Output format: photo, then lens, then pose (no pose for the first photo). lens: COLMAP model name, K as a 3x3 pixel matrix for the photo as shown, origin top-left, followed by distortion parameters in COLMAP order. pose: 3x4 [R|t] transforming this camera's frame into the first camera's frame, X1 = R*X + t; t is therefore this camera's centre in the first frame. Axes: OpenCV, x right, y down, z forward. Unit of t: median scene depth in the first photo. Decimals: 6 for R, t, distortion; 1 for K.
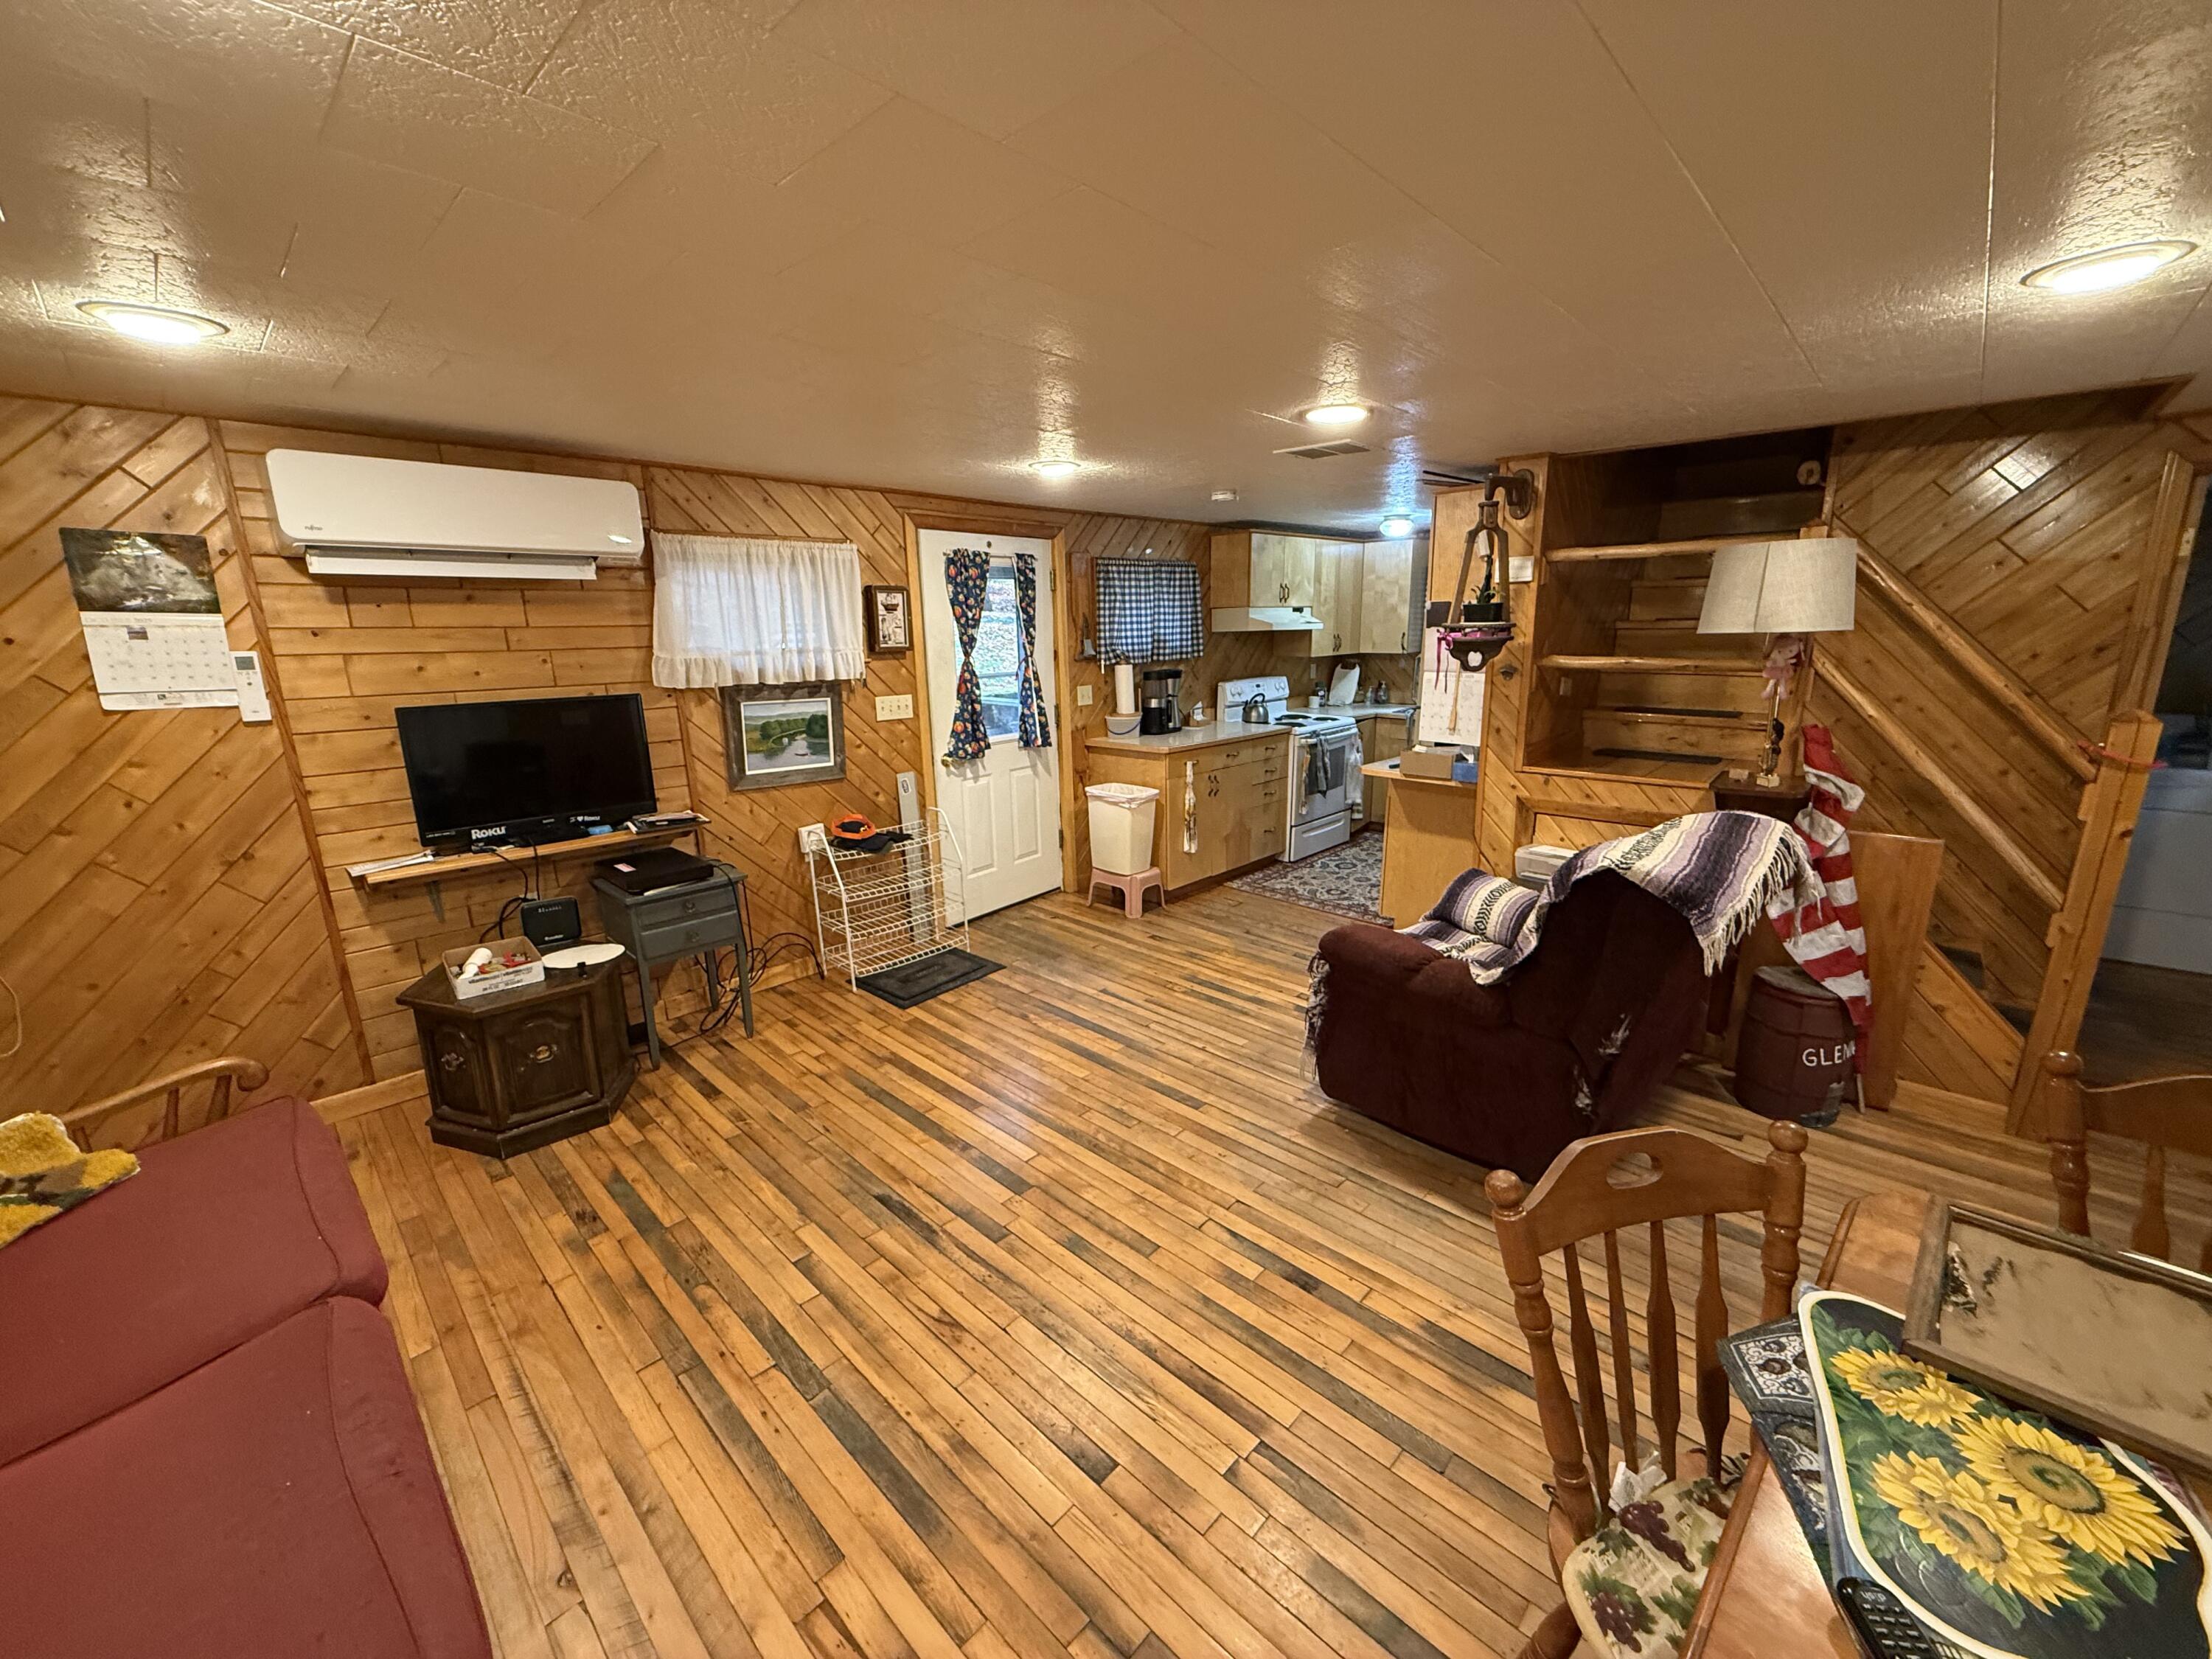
lens RADIAL K [[876.8, 0, 1098.3], [0, 876.8, 828.5], [0, 0, 1]] dist [-0.000561, -0.000032]
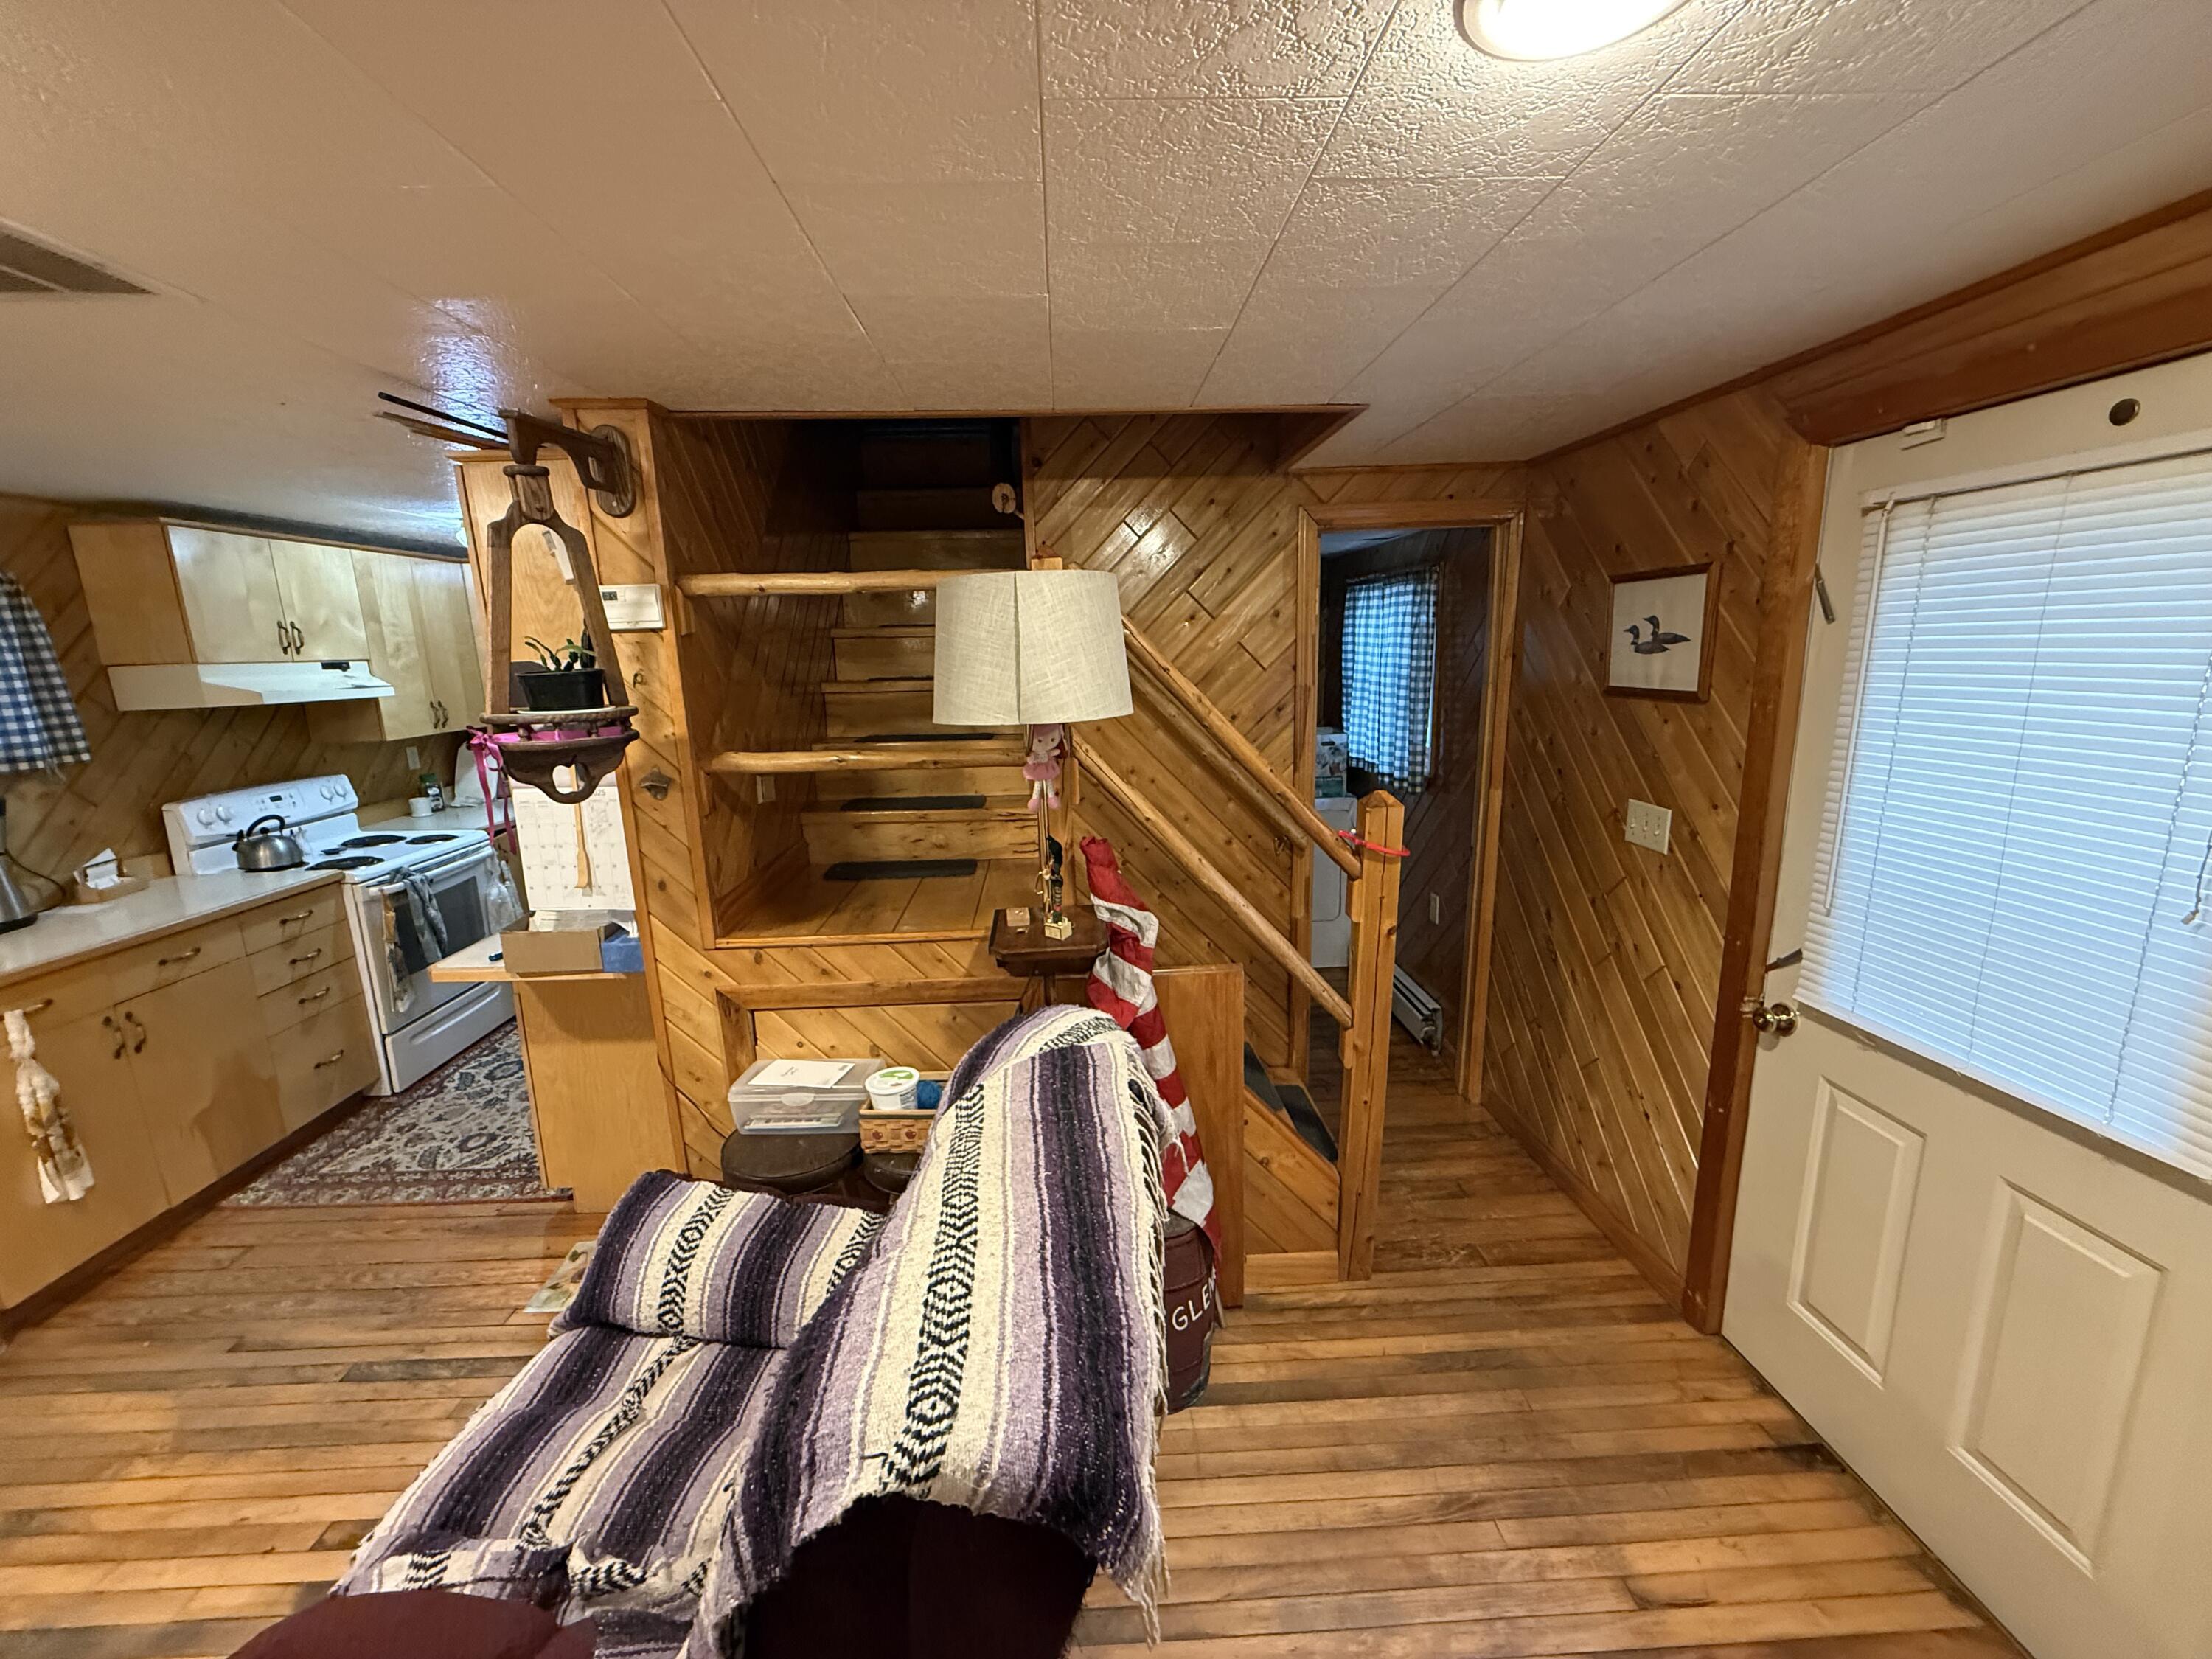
lens RADIAL K [[876.8, 0, 1097.0], [0, 876.8, 830.5], [0, 0, 1]] dist [-0.000561, -0.000032]
pose [[0.692927, -0.145947, 0.706082, 0.244756], [0.175547, 0.983979, 0.031111, -0.110711], [-0.699311, 0.102393, 0.707446, 0.378584]]
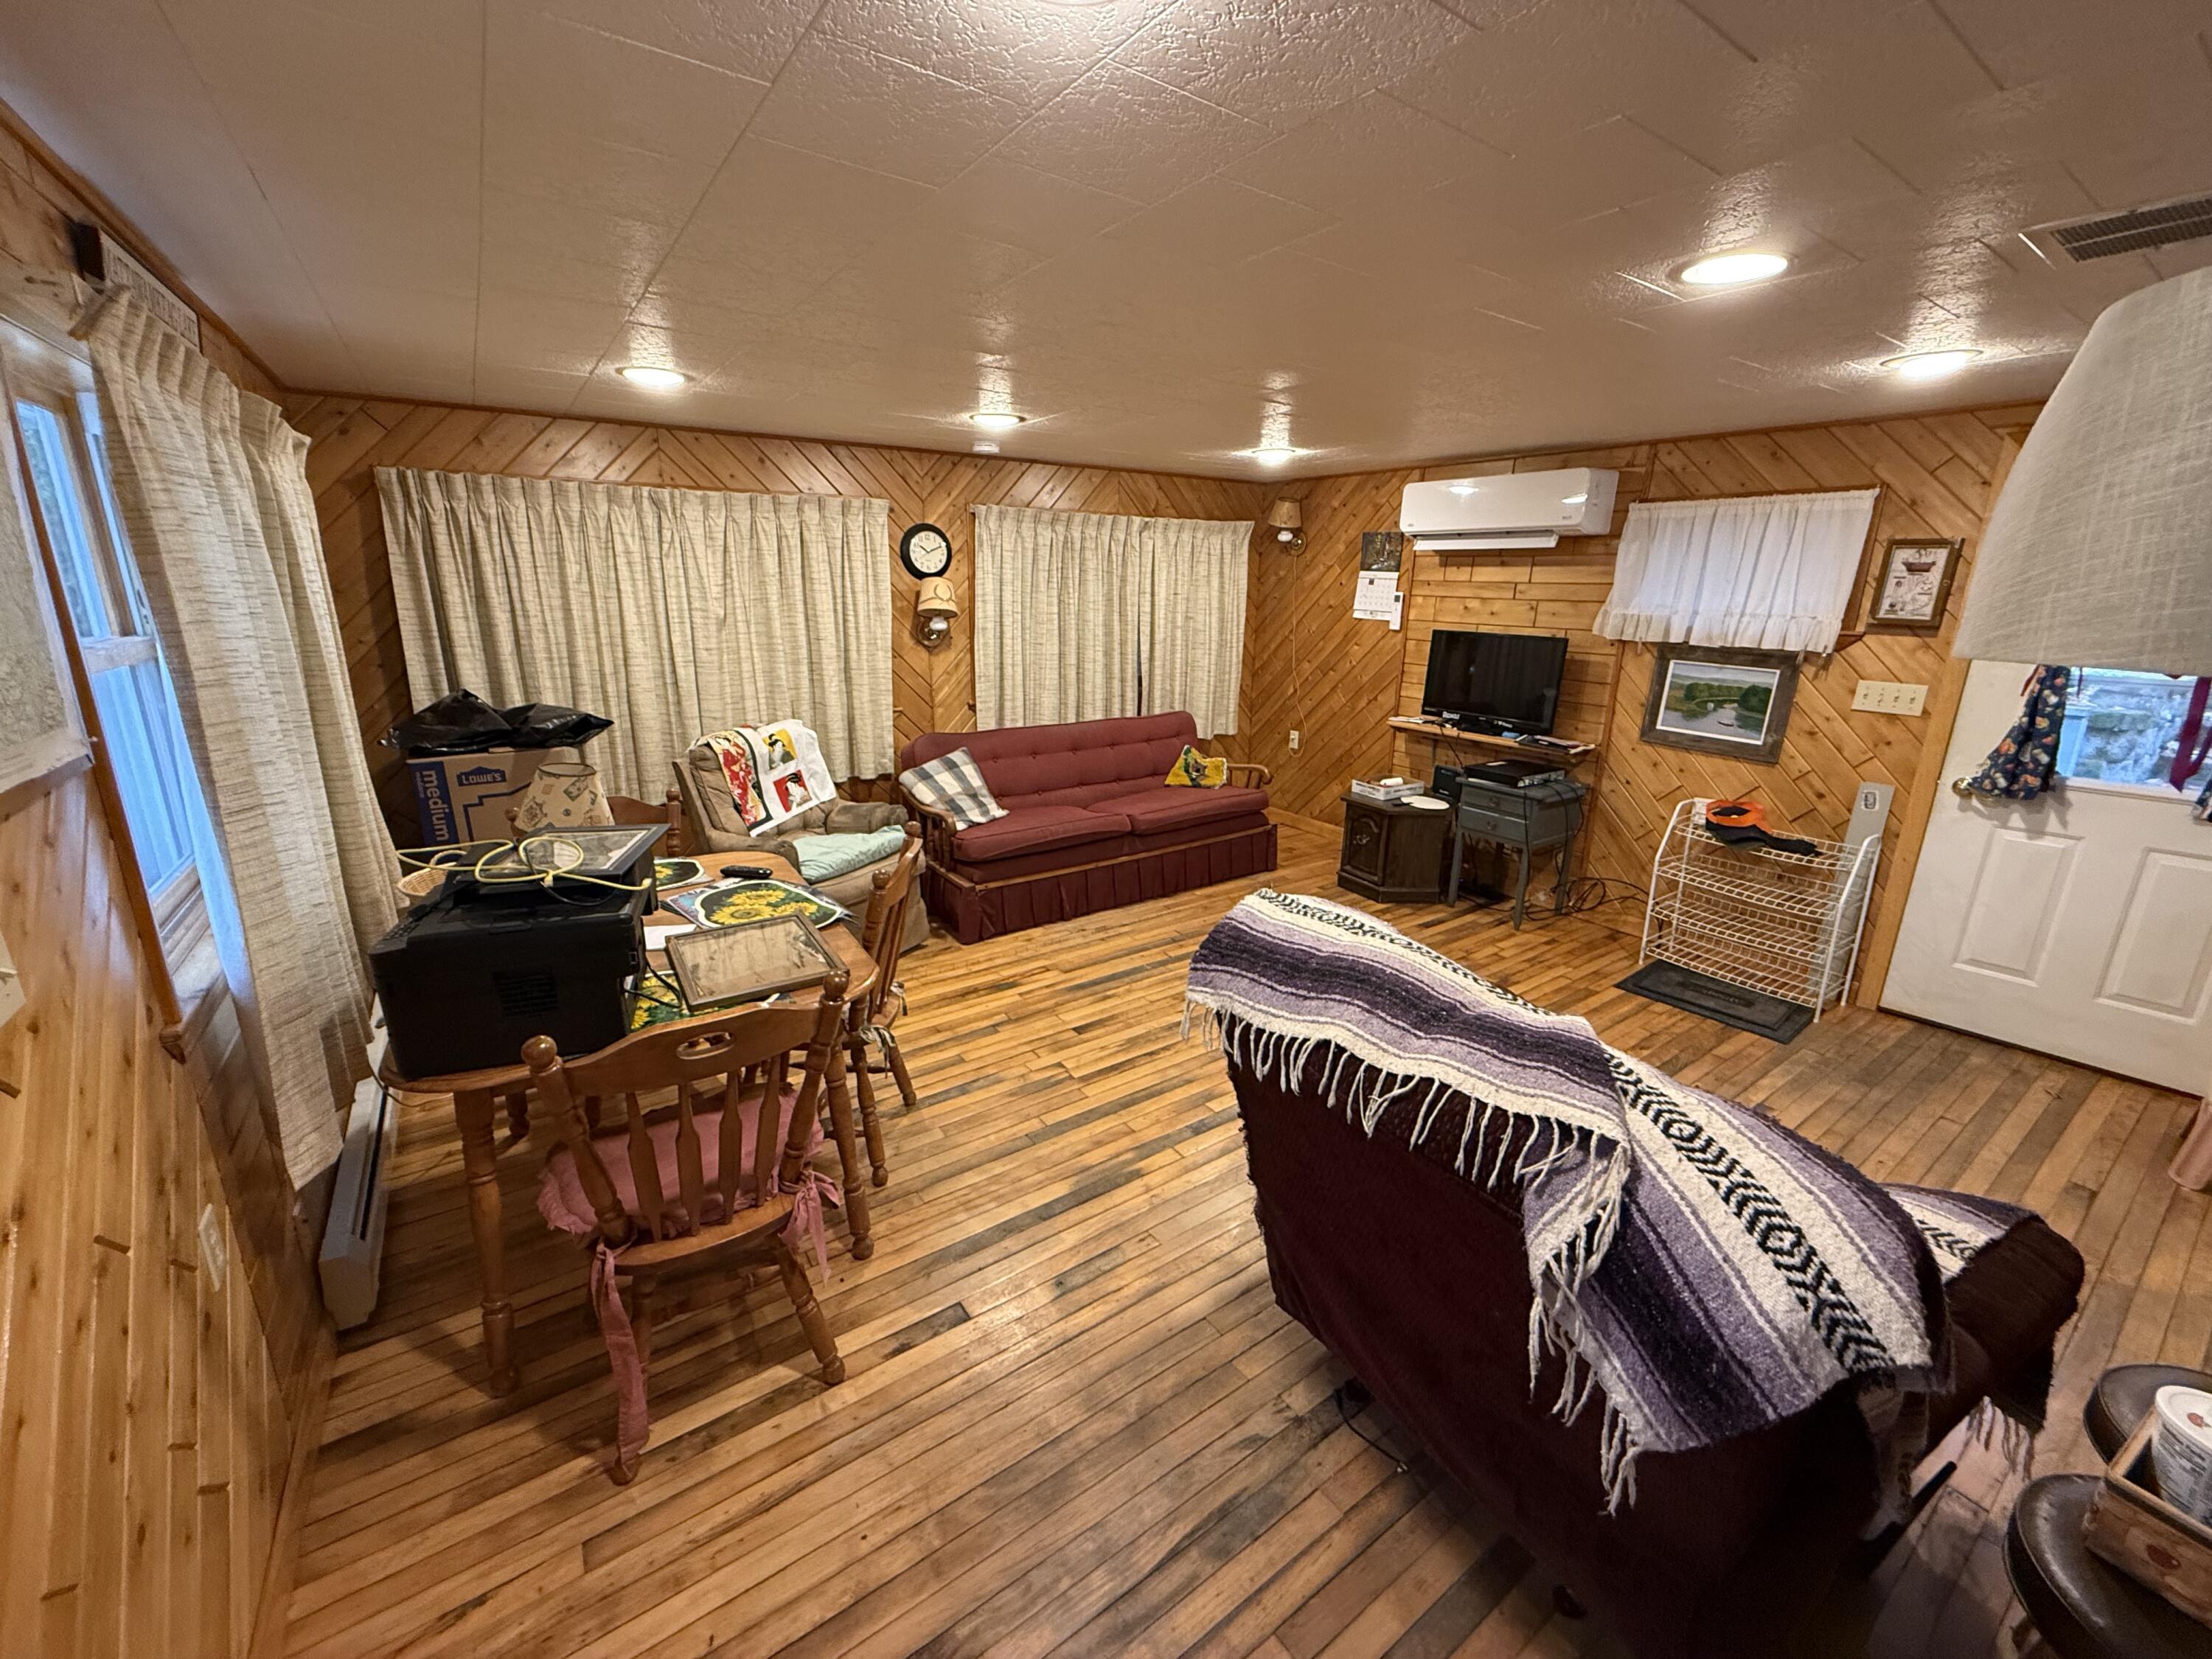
lens RADIAL K [[876.8, 0, 1097.5], [0, 876.8, 826.6], [0, 0, 1]] dist [-0.000561, -0.000032]
pose [[-0.201131, 0.276570, -0.939710, 0.756852], [-0.234797, 0.917737, 0.320358, -0.132717], [0.951008, 0.285075, -0.119648, 0.519506]]
